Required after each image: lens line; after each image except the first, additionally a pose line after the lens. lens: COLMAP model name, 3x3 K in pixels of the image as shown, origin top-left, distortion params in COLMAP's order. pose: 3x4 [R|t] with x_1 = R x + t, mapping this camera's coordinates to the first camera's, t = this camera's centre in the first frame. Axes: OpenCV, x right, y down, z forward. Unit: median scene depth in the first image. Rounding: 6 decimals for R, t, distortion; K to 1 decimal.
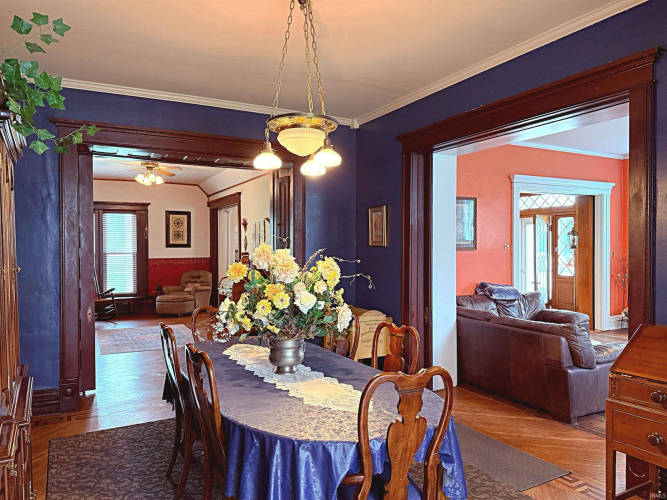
lens RADIAL K [[489.1, 0, 339.6], [0, 489.1, 255.0], [0, 0, 1]] dist [0.078386, 0.000157]
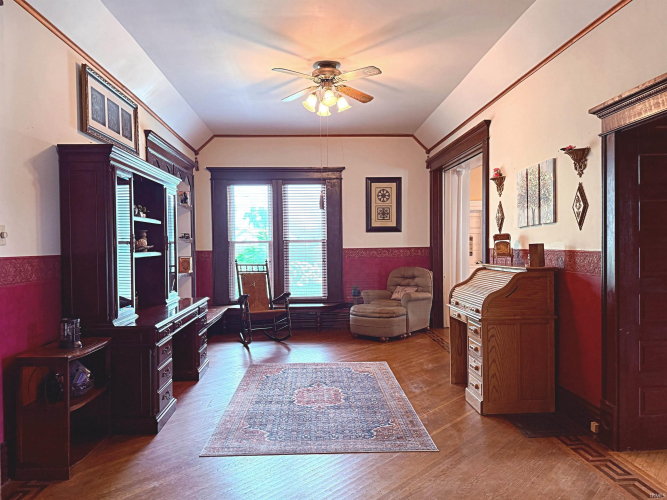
lens RADIAL K [[489.1, 0, 336.7], [0, 489.1, 251.6], [0, 0, 1]] dist [0.078386, 0.000157]
pose [[0.904215, 0.001172, -0.427077, -0.103825], [0.001064, 0.999987, 0.004996, 0.008089], [0.427077, -0.004972, 0.904202, 0.382308]]
